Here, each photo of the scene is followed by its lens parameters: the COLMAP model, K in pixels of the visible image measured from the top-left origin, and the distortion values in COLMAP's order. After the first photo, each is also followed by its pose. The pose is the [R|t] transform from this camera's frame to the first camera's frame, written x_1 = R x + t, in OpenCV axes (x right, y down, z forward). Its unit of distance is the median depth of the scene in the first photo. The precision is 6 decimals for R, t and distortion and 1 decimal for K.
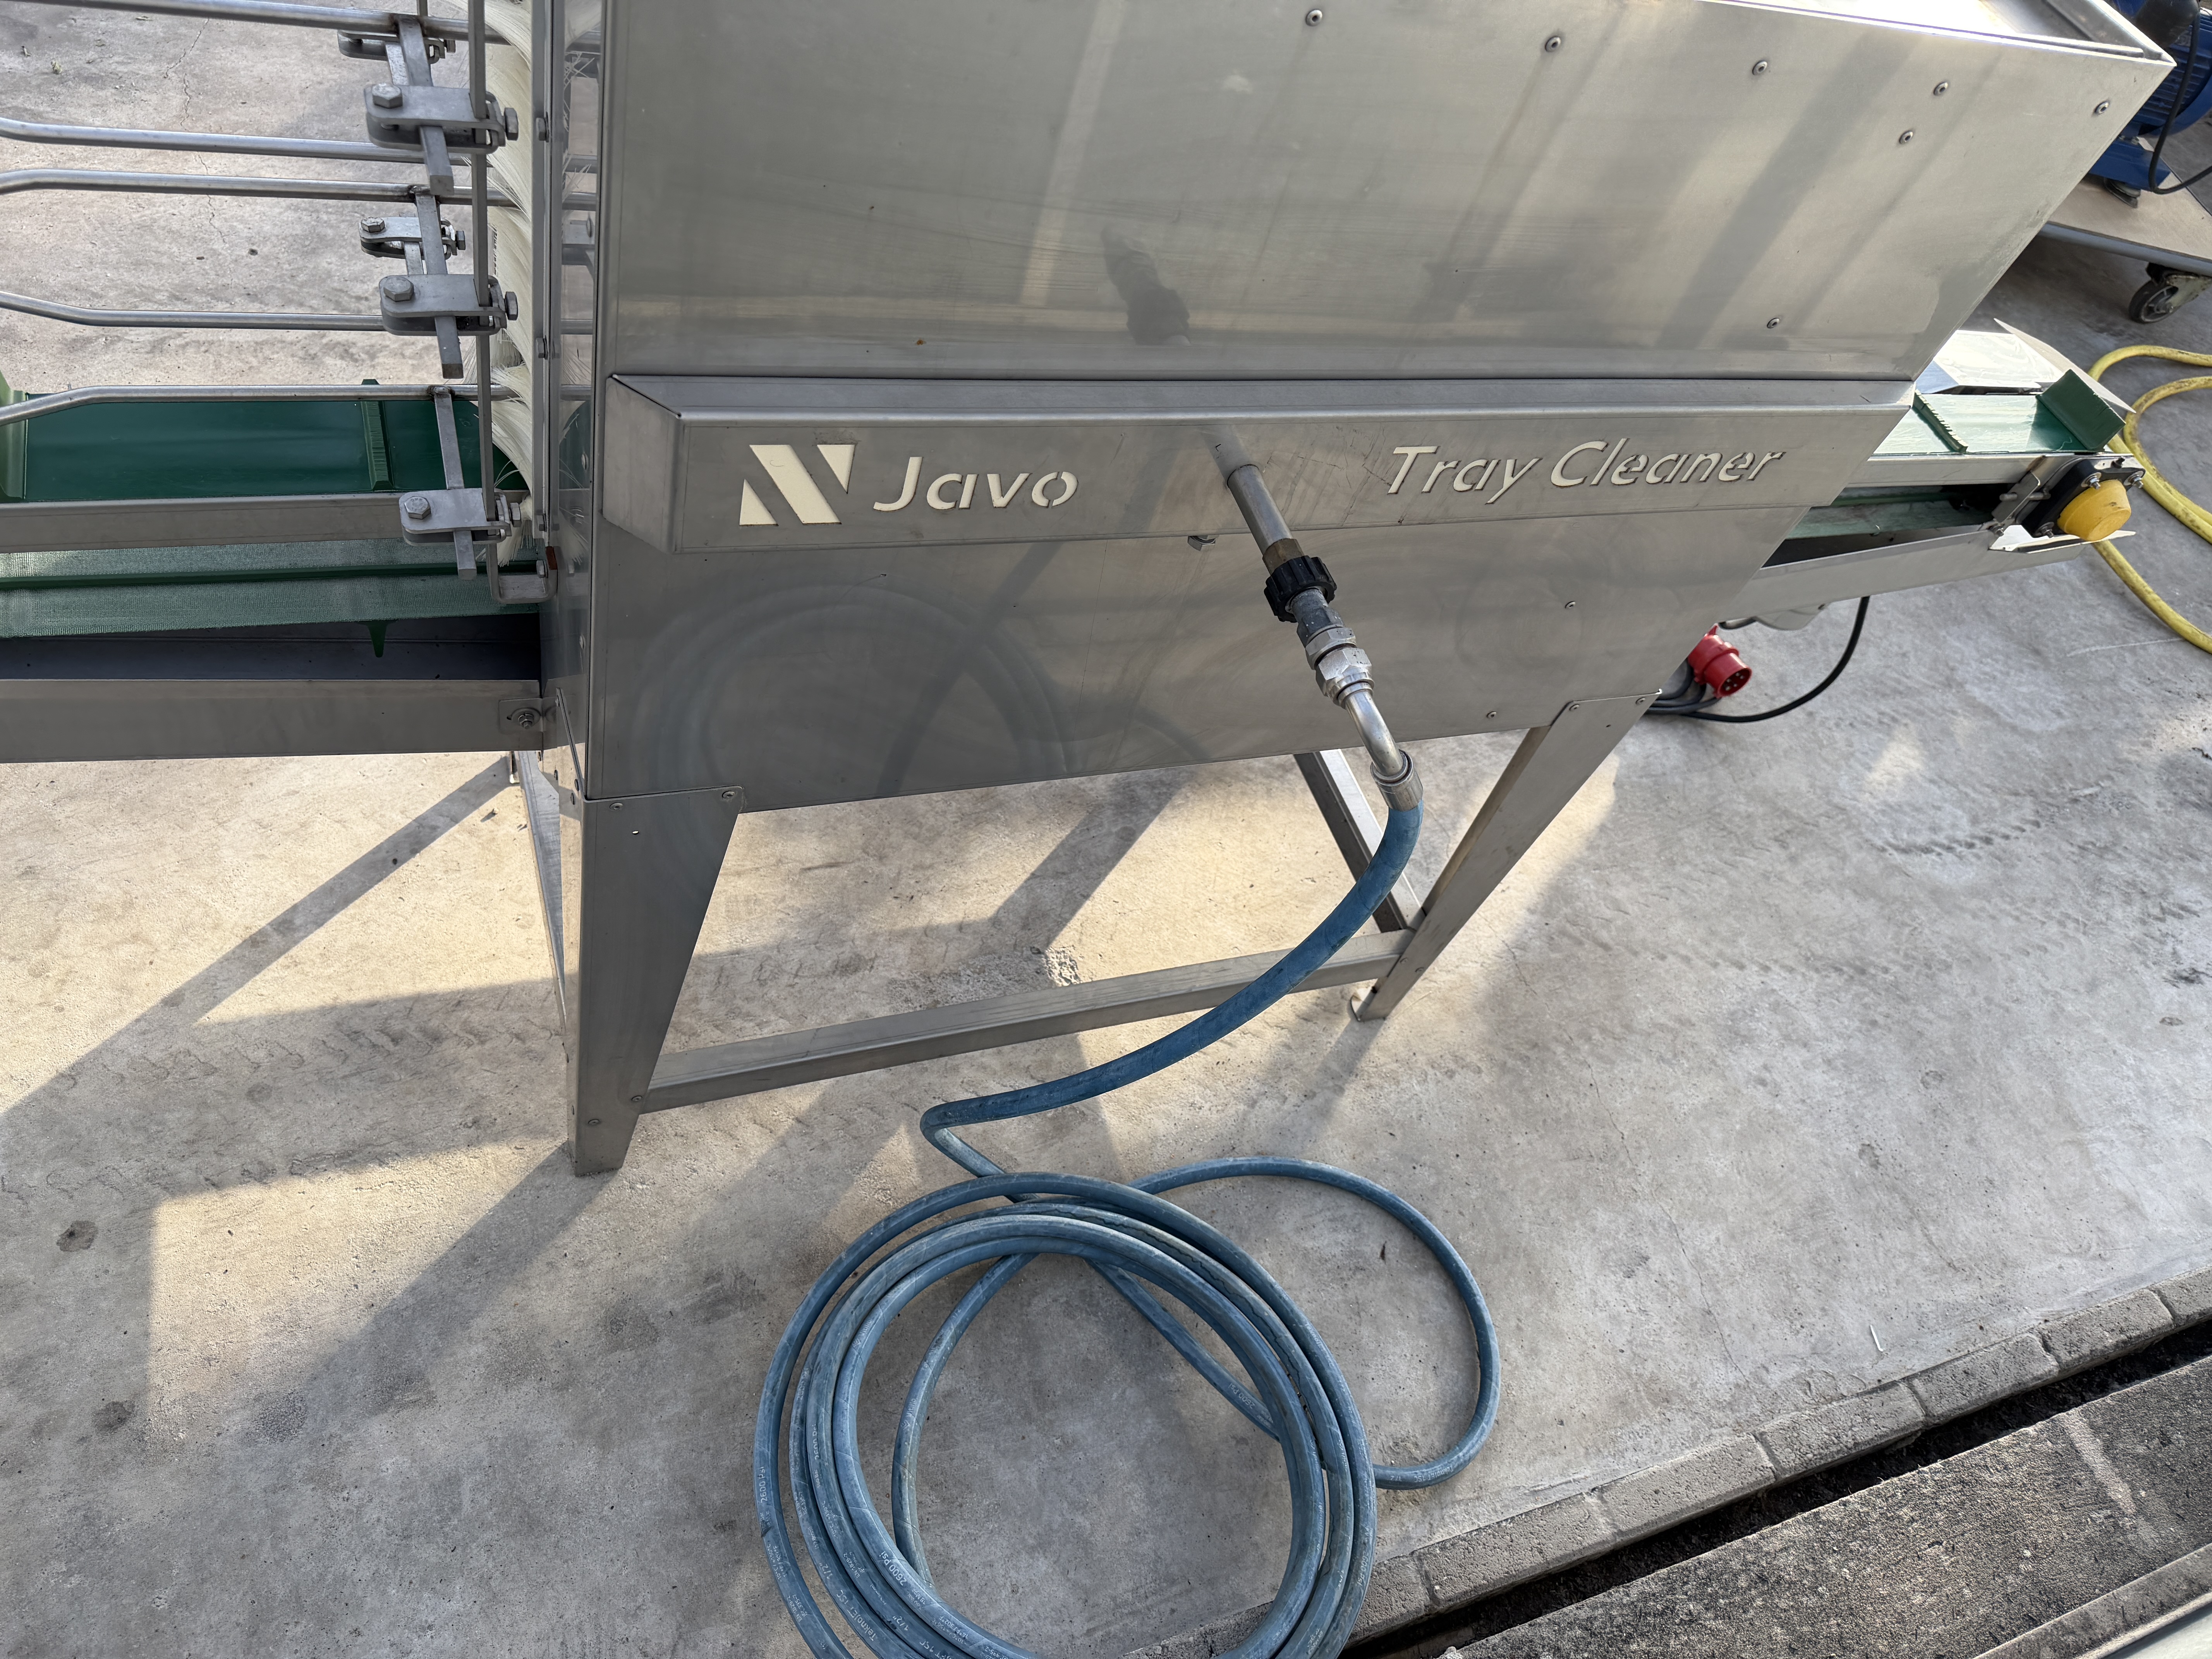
lens RADIAL K [[1566.5, 0, 1104.6], [0, 1566.5, 826.3], [0, 0, 1]] dist [0.030699, -0.039077]
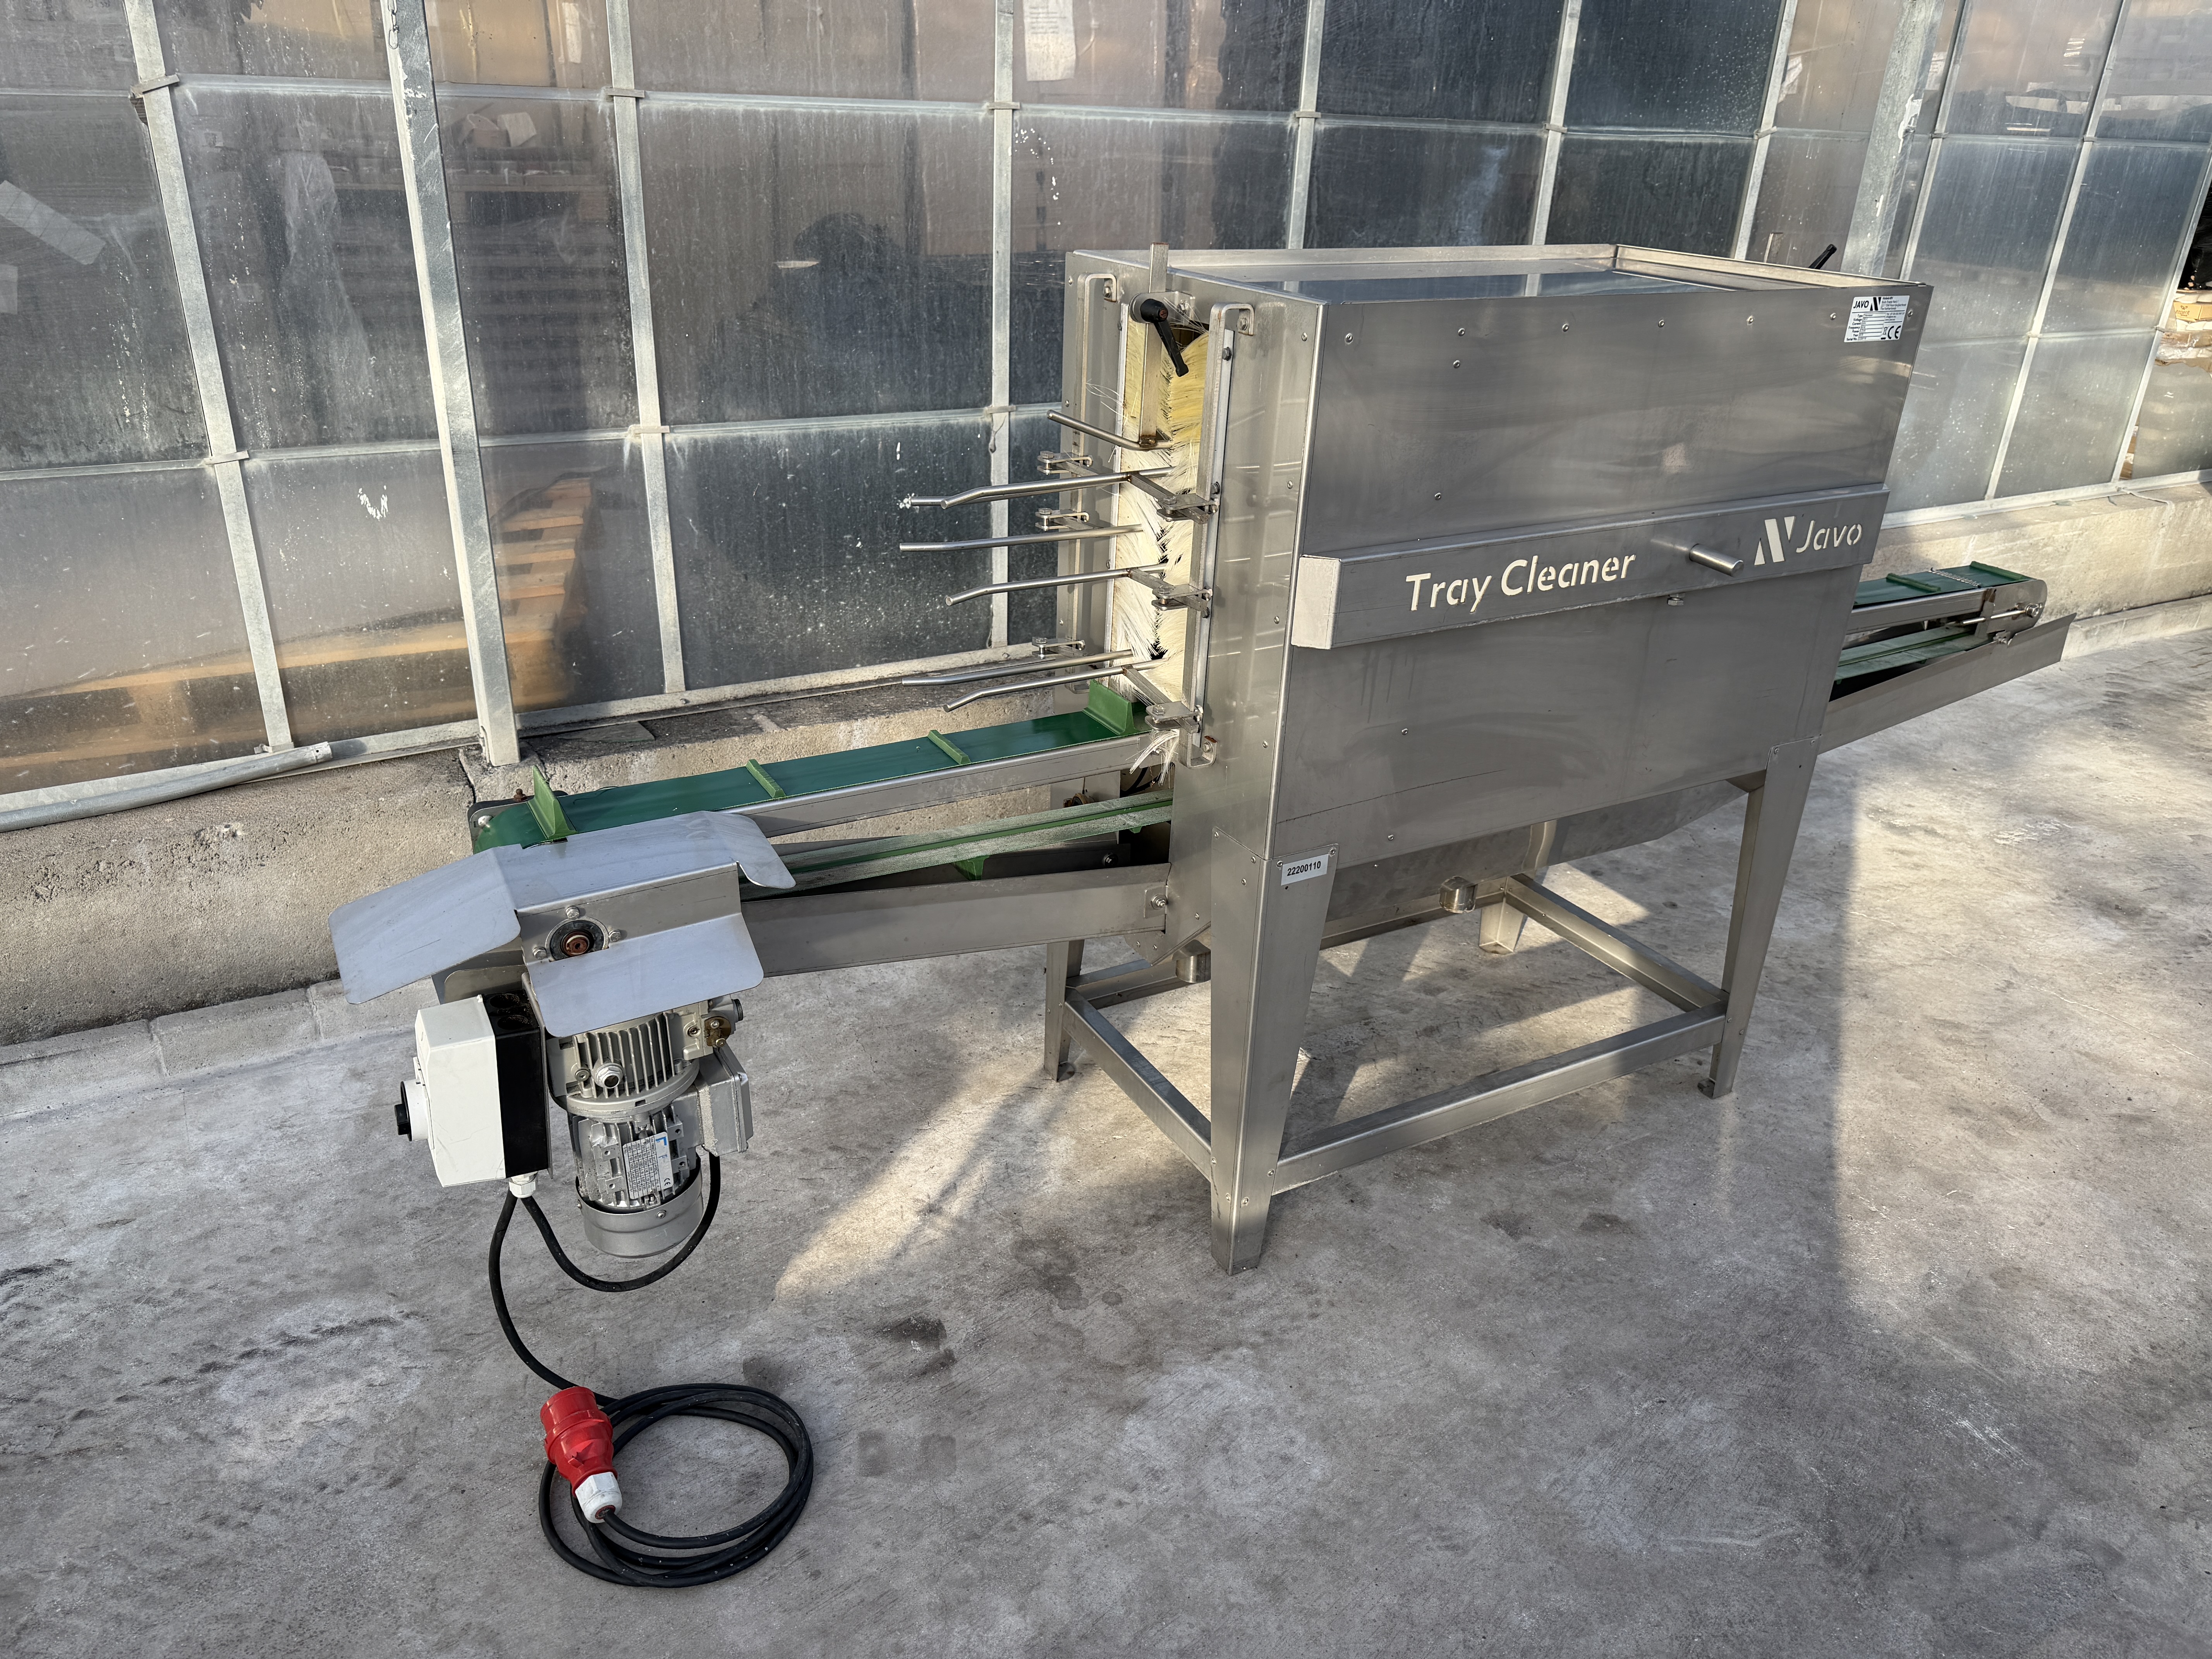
lens RADIAL K [[1566.5, 0, 1104.9], [0, 1566.5, 830.7], [0, 0, 1]] dist [0.030699, -0.039077]
pose [[-0.939763, -0.200902, -0.276558, 0.513423], [-0.316142, 0.203136, 0.926709, -1.085059], [-0.129998, 0.958318, -0.254413, 1.087430]]
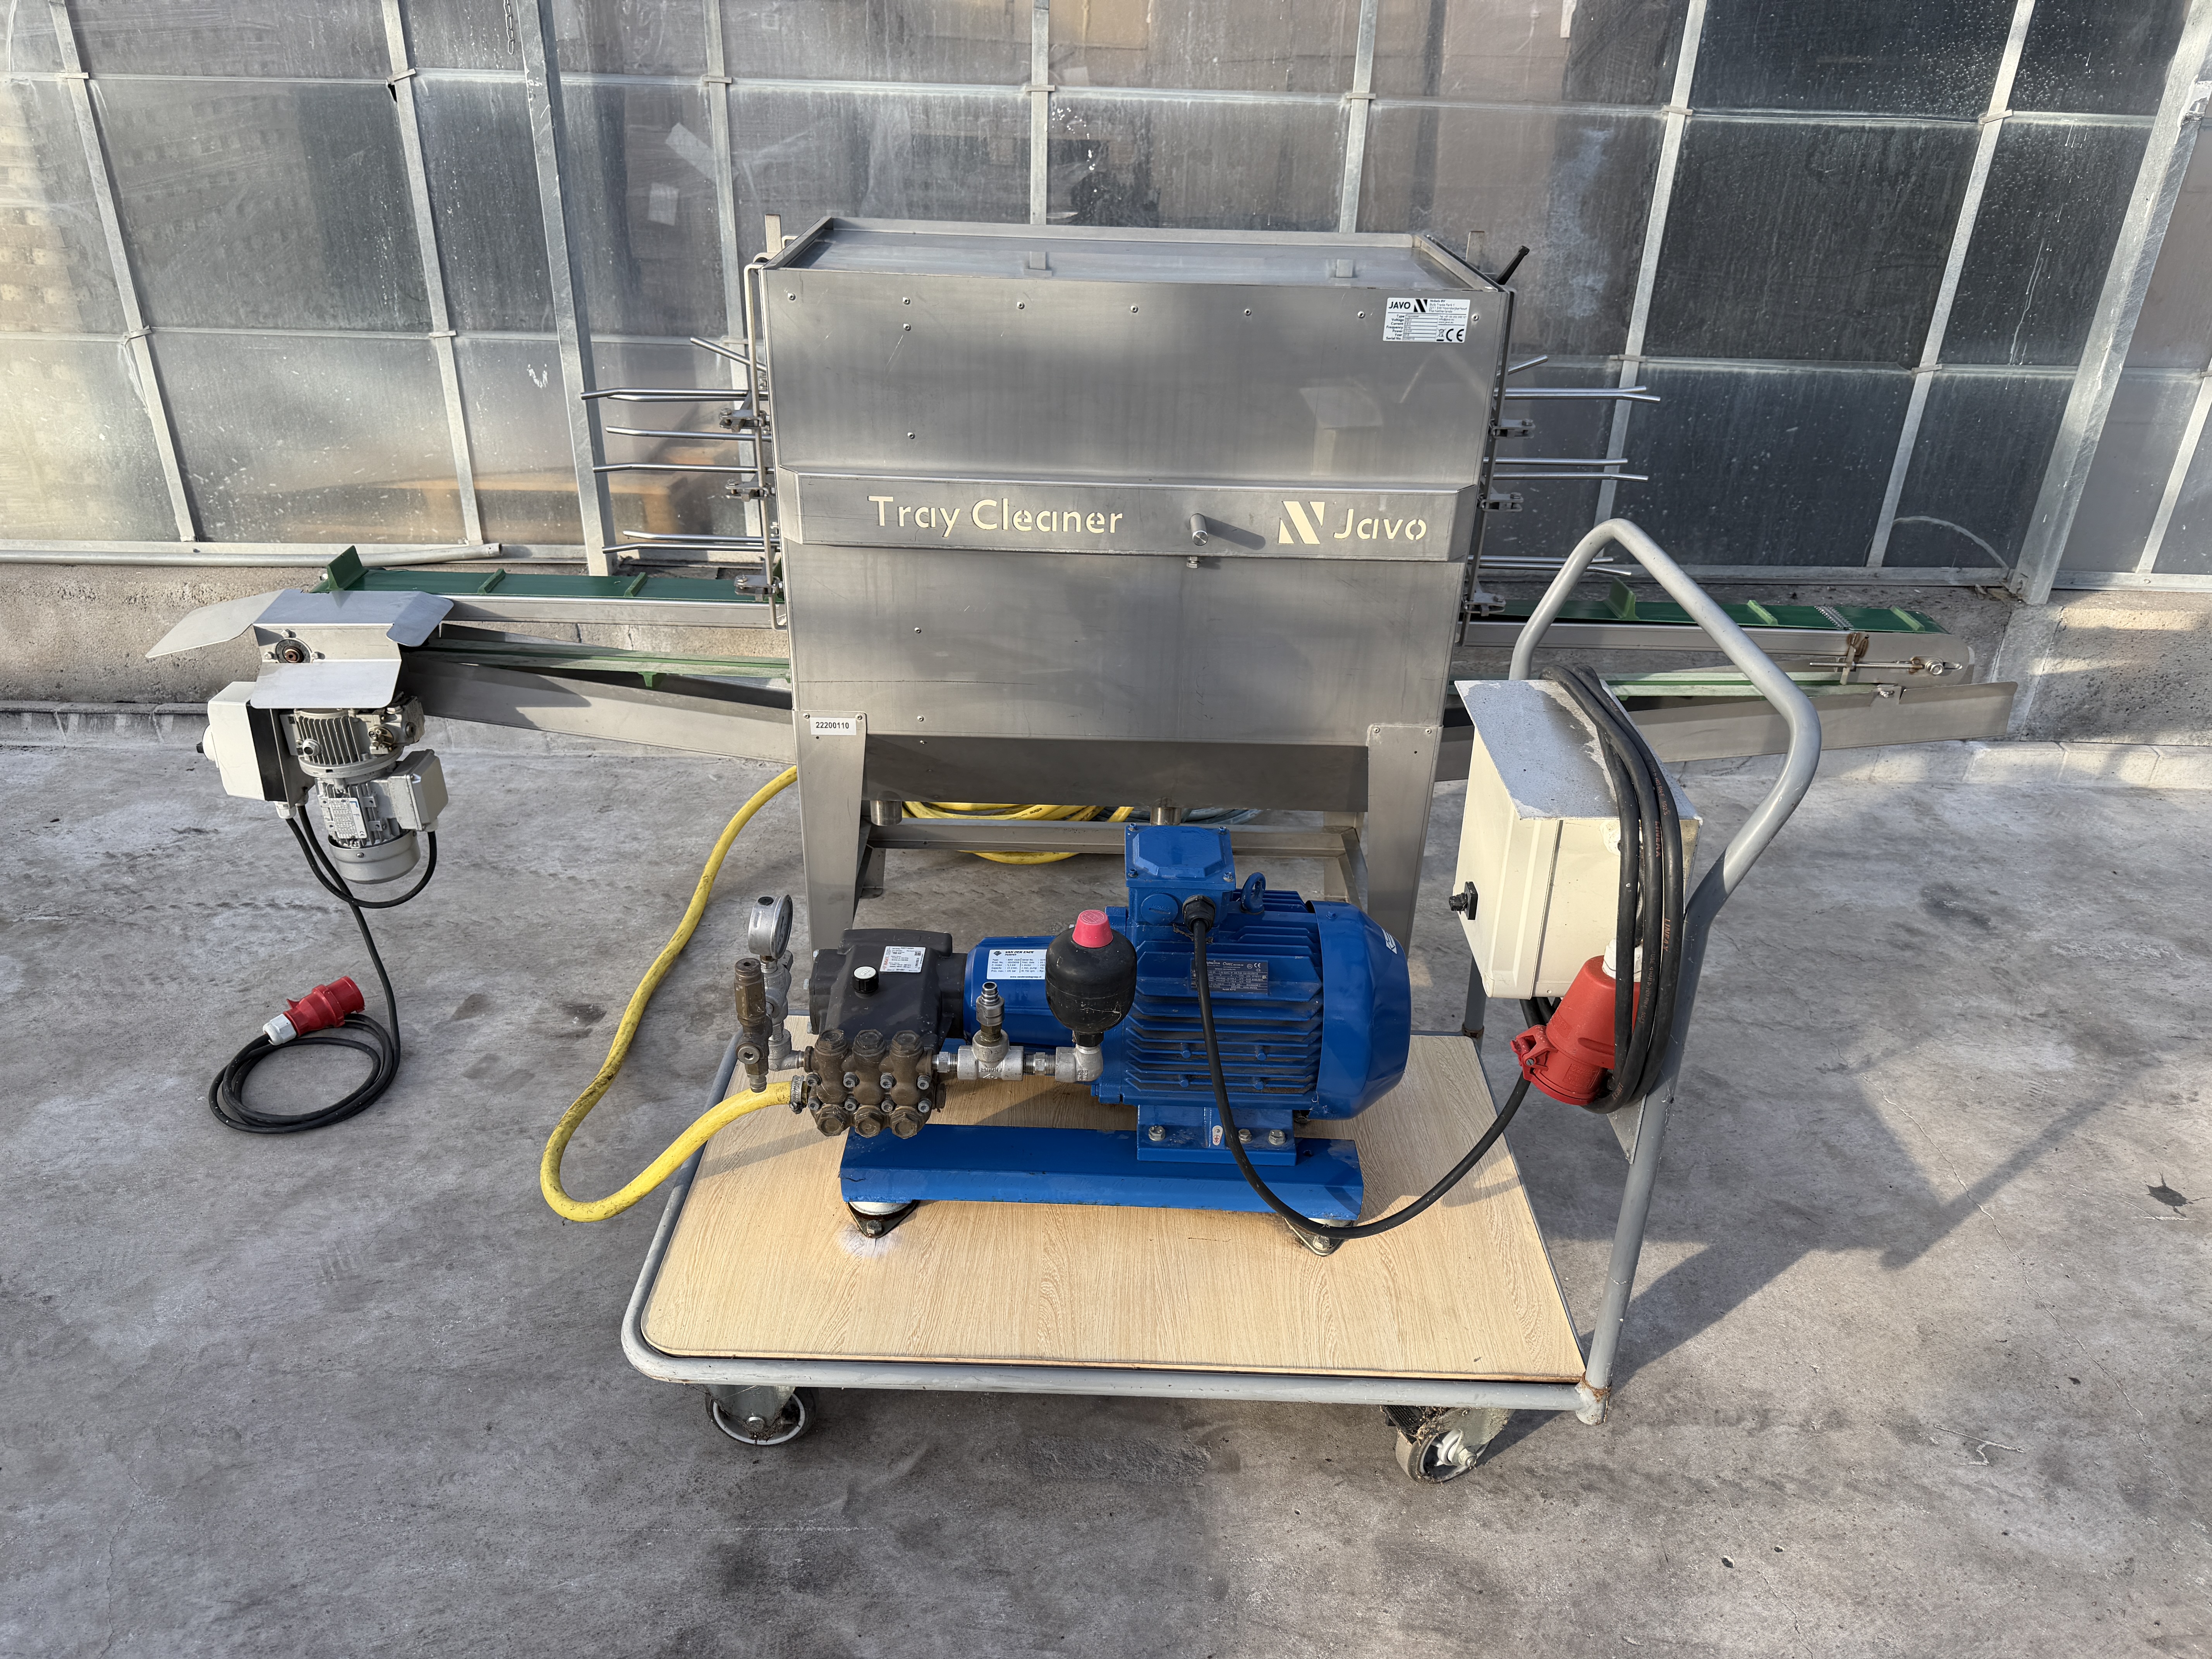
lens RADIAL K [[1566.5, 0, 1100.1], [0, 1566.5, 832.3], [0, 0, 1]] dist [0.030699, -0.039077]
pose [[-0.902024, -0.405394, 0.148353, -0.239492], [0.095839, 0.147021, 0.984479, -1.369617], [-0.420913, 0.902242, -0.093764, 0.955708]]
